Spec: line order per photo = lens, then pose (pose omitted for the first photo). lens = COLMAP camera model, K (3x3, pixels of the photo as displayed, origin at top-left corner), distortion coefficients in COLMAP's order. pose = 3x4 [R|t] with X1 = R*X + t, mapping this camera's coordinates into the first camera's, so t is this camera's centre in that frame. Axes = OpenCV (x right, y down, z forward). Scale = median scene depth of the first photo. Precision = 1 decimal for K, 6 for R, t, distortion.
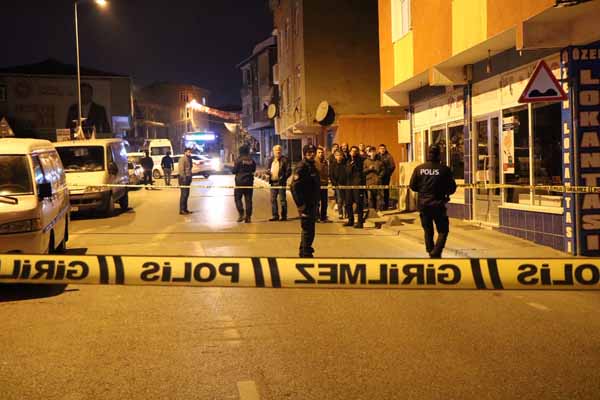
lens RADIAL K [[735.1, 0, 300.0], [0, 735.1, 200.0], [0, 0, 1]] dist [0.006333, 0.059102]
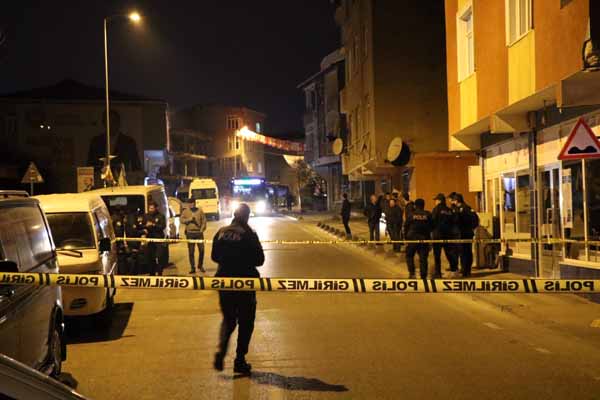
lens RADIAL K [[978.3, 0, 300.0], [0, 978.3, 200.0], [0, 0, 1]] dist [0.138171, 0.119860]
pose [[0.996220, -0.001336, -0.086859, 0.033080], [-0.003556, 0.998417, -0.056139, 0.000739], [0.086797, 0.056235, 0.994638, -0.206714]]
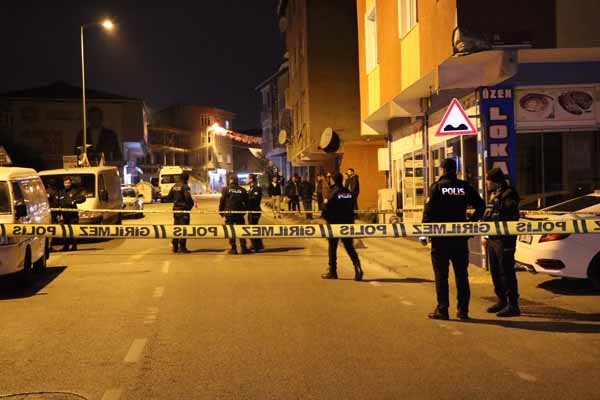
lens RADIAL K [[825.7, 0, 300.0], [0, 825.7, 200.0], [0, 0, 1]] dist [0.021245, 0.036490]
pose [[0.998887, 0.000645, -0.047160, 0.080161], [-0.002573, 0.999162, -0.040852, 0.010714], [0.047094, 0.040928, 0.998052, -0.153722]]
